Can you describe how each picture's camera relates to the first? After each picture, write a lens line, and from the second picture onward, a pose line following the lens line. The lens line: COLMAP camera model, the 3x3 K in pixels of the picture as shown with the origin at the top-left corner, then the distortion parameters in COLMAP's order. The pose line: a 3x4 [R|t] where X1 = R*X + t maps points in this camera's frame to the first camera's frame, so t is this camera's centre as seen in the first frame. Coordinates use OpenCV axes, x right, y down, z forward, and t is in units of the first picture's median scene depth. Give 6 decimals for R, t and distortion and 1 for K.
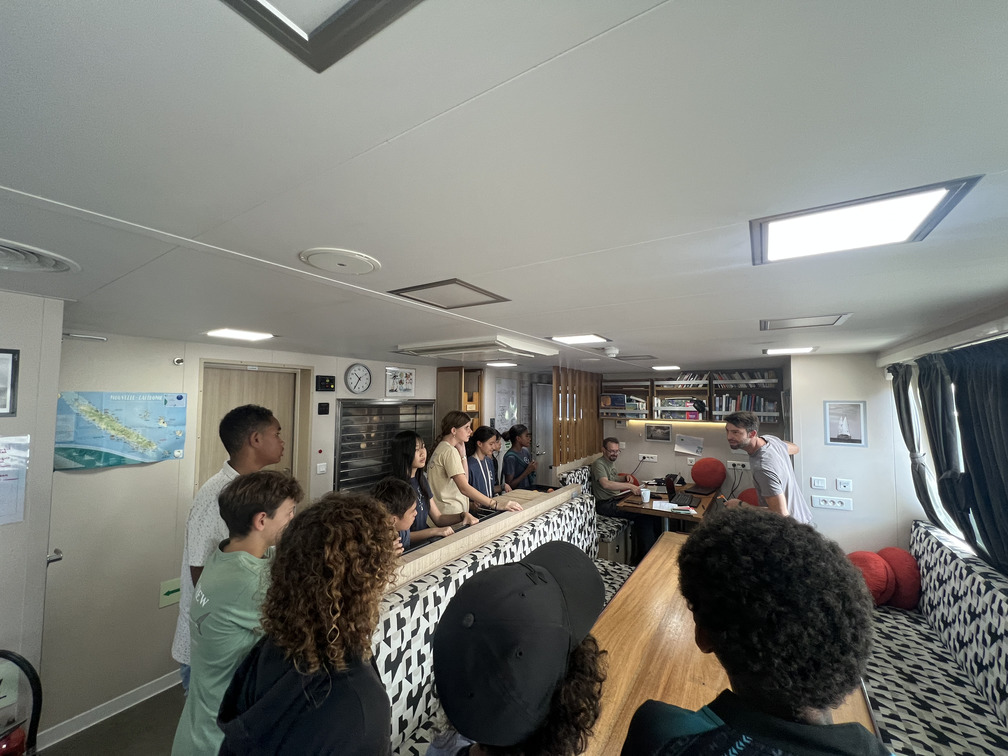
lens RADIAL K [[403.4, 0, 504.0], [0, 403.4, 378.0], [0, 0, 1]] dist [0.001305, 0.000308]
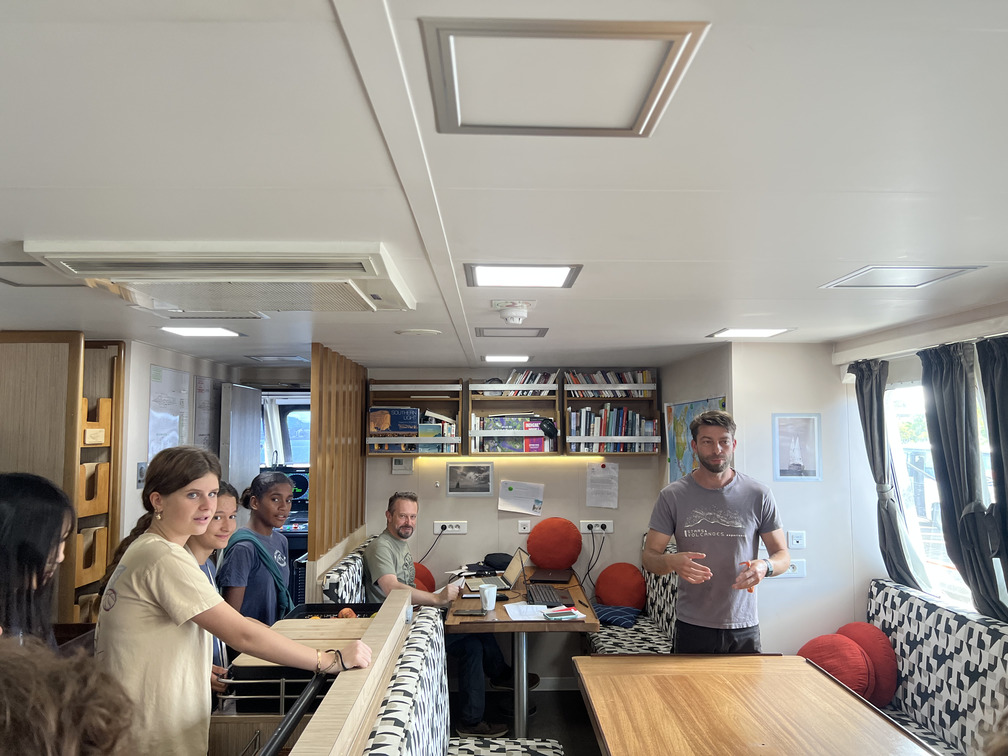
lens RADIAL K [[751.9, 0, 504.0], [0, 751.9, 378.0], [0, 0, 1]] dist [0.074836, -0.112515]
pose [[0.829715, 0.029958, 0.557383, -0.167138], [-0.021892, 0.999537, -0.021135, 0.022440], [-0.557758, 0.005334, 0.829987, 0.144398]]
